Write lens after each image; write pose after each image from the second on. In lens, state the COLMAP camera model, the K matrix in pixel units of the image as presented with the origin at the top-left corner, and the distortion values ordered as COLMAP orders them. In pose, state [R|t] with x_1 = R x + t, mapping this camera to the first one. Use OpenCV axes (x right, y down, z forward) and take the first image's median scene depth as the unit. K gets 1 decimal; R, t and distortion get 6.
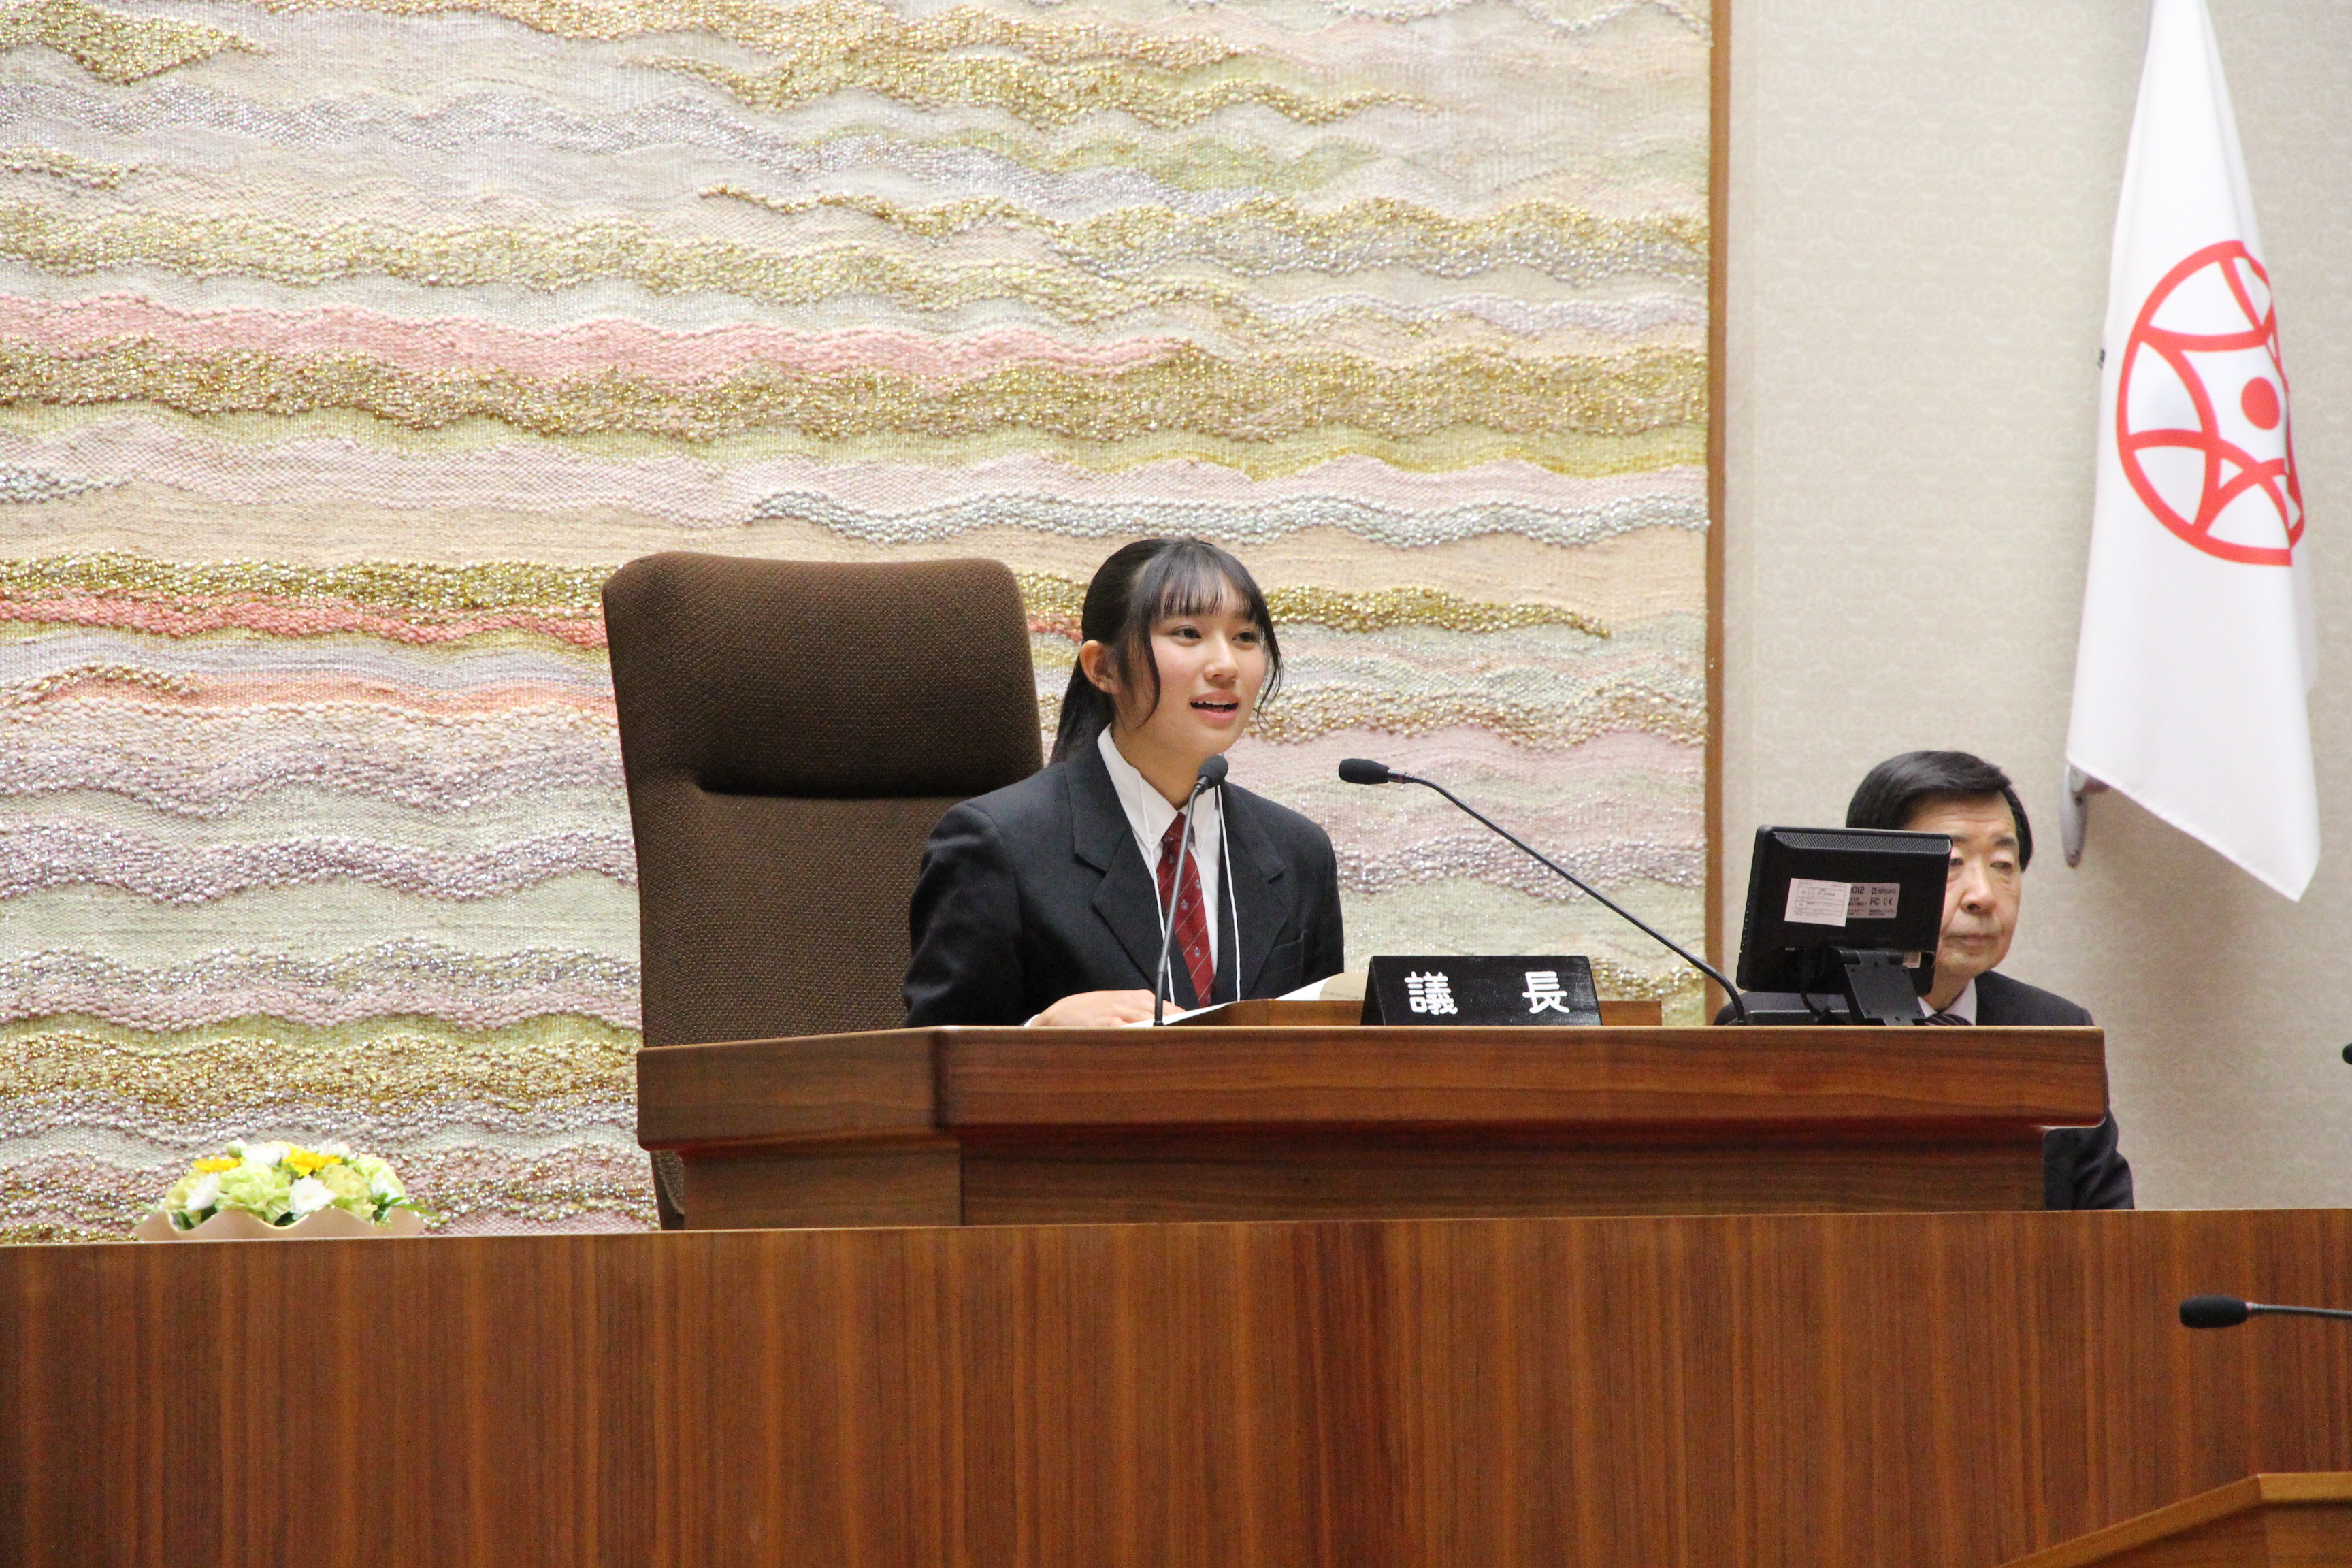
lens RADIAL K [[8544.2, 0, 1199.4], [0, 8544.2, 791.1], [0, 0, 1]] dist [0.472911, 0.000000]
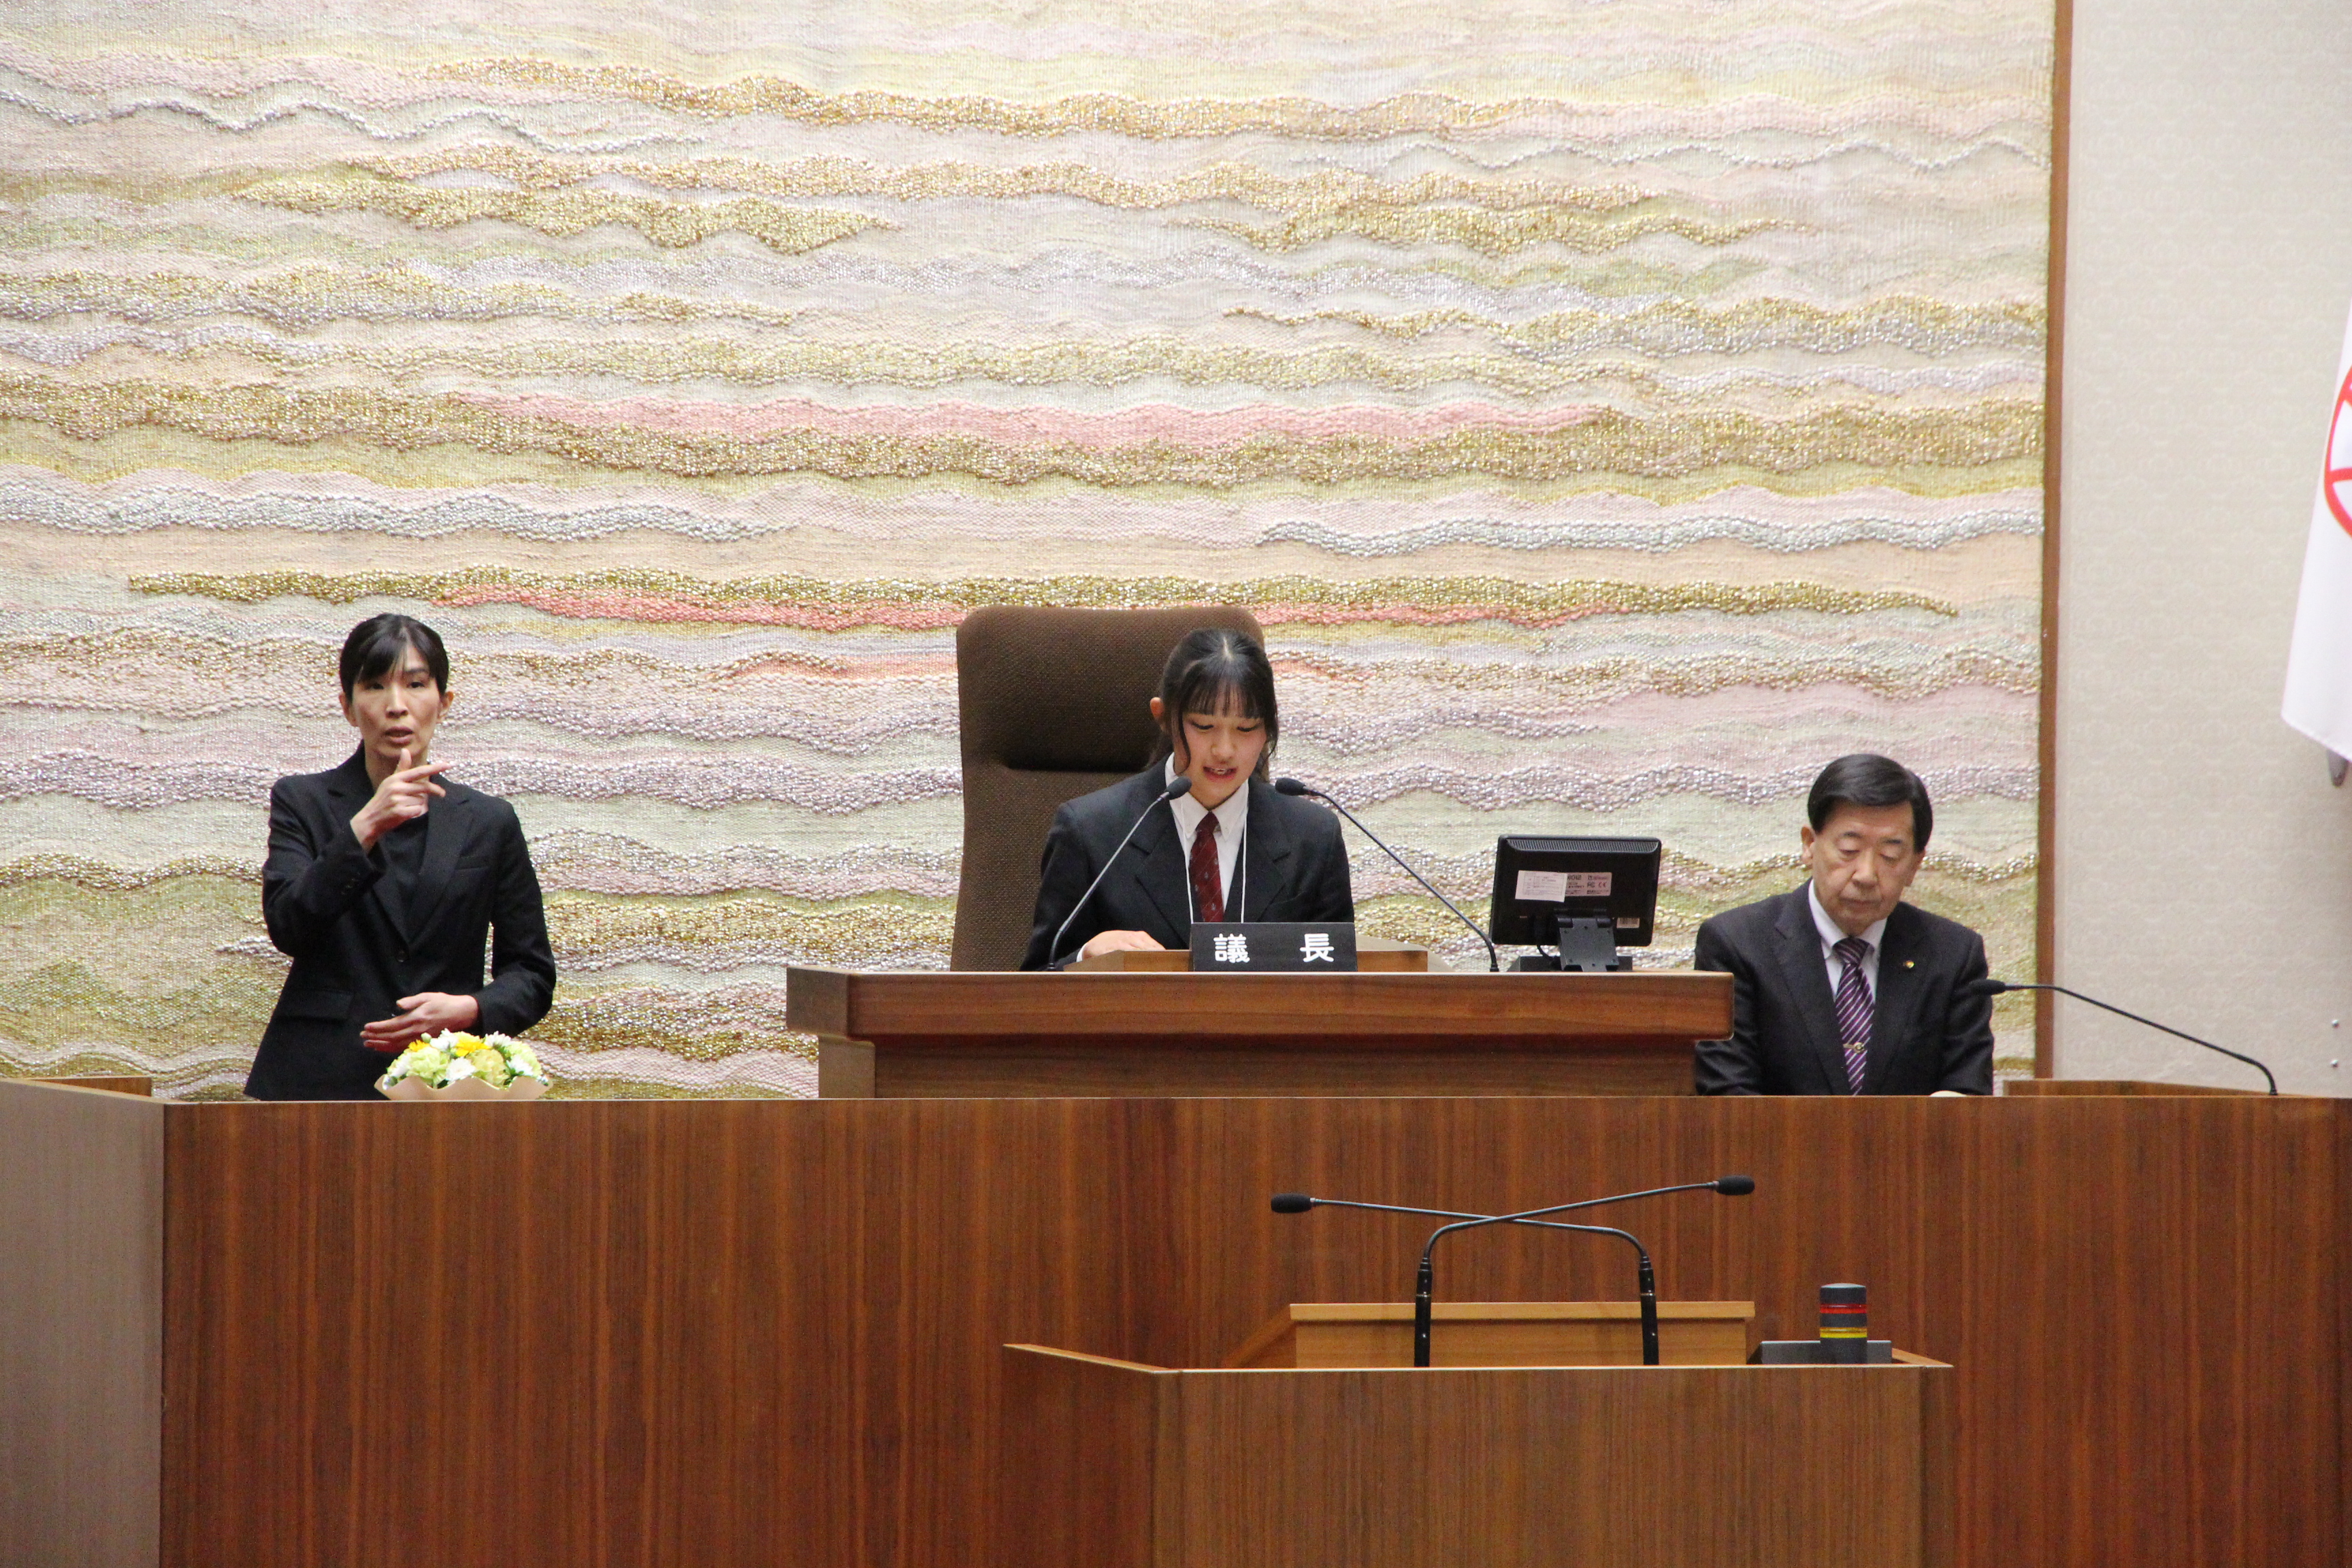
lens RADIAL K [[8544.2, 0, 1227.4], [0, 8544.2, 782.7], [0, 0, 1]] dist [0.472911, 0.000000]
pose [[0.945249, 0.019851, -0.325744, 0.413282], [-0.002533, 0.998564, 0.053505, -0.069210], [0.326339, -0.049750, 0.943943, -0.347413]]
